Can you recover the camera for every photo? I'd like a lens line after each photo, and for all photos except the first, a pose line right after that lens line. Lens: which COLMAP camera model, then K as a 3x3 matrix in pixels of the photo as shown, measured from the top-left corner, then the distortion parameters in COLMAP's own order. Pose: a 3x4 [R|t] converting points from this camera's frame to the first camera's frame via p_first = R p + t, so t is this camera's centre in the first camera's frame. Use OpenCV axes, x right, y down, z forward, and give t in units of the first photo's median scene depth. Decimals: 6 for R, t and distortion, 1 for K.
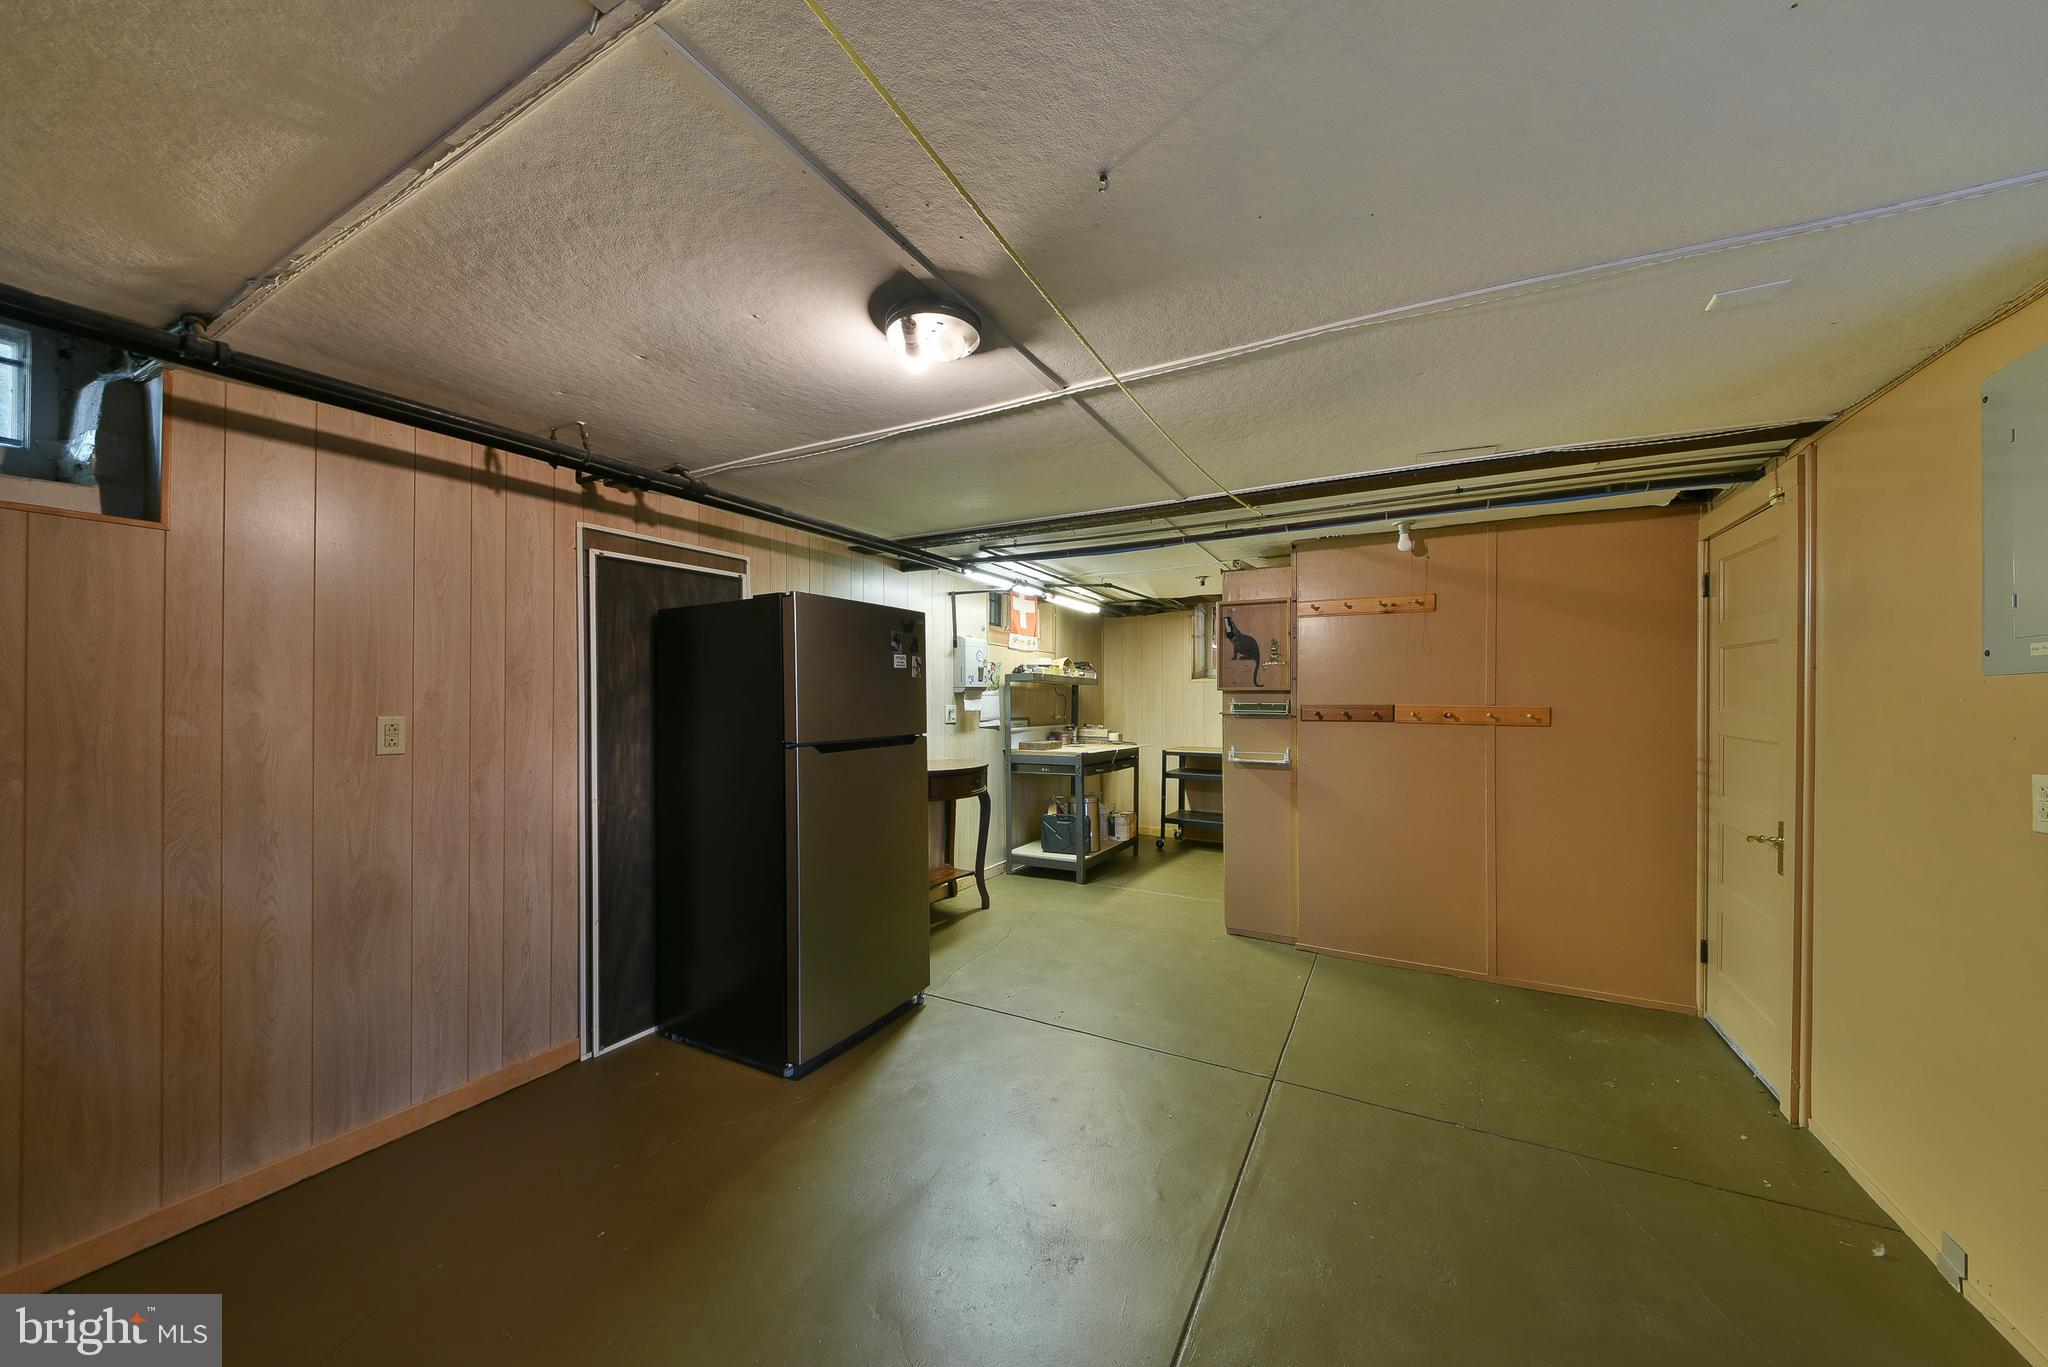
lens RADIAL K [[719.8, 0, 1023.2], [0, 719.8, 708.4], [0, 0, 1]] dist [0.000598, -0.000038]
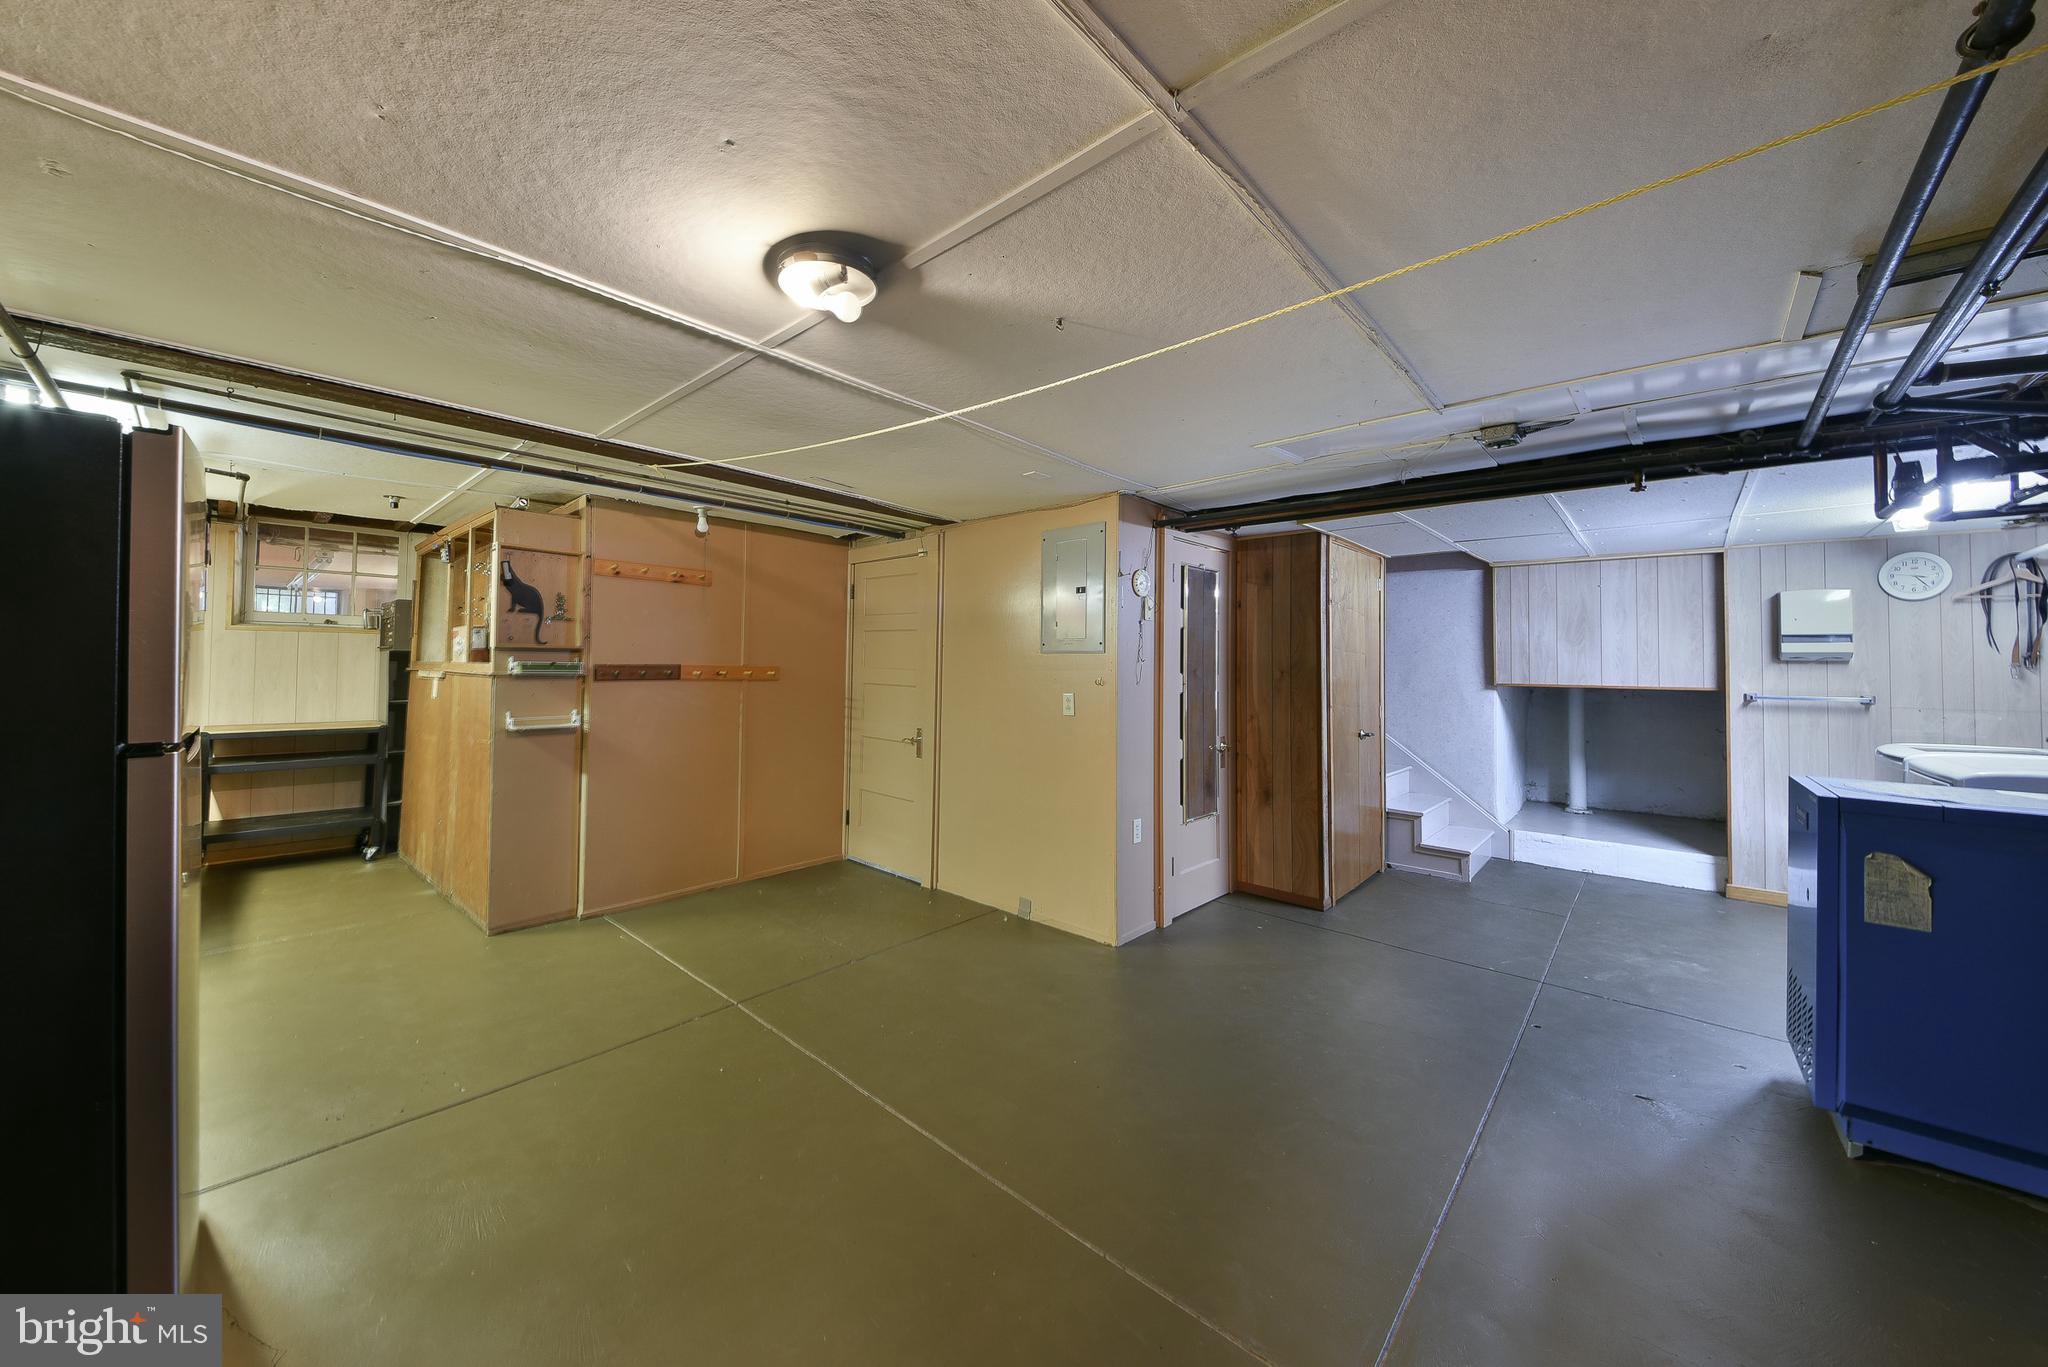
lens RADIAL K [[698.8, 0, 1023.5], [0, 698.8, 662.4], [0, 0, 1]] dist [0.000511, -0.000007]
pose [[0.209209, 0.004548, 0.977860, -0.463199], [0.002508, 0.999983, -0.005188, -0.001441], [-0.977868, 0.003538, 0.209194, 0.258866]]
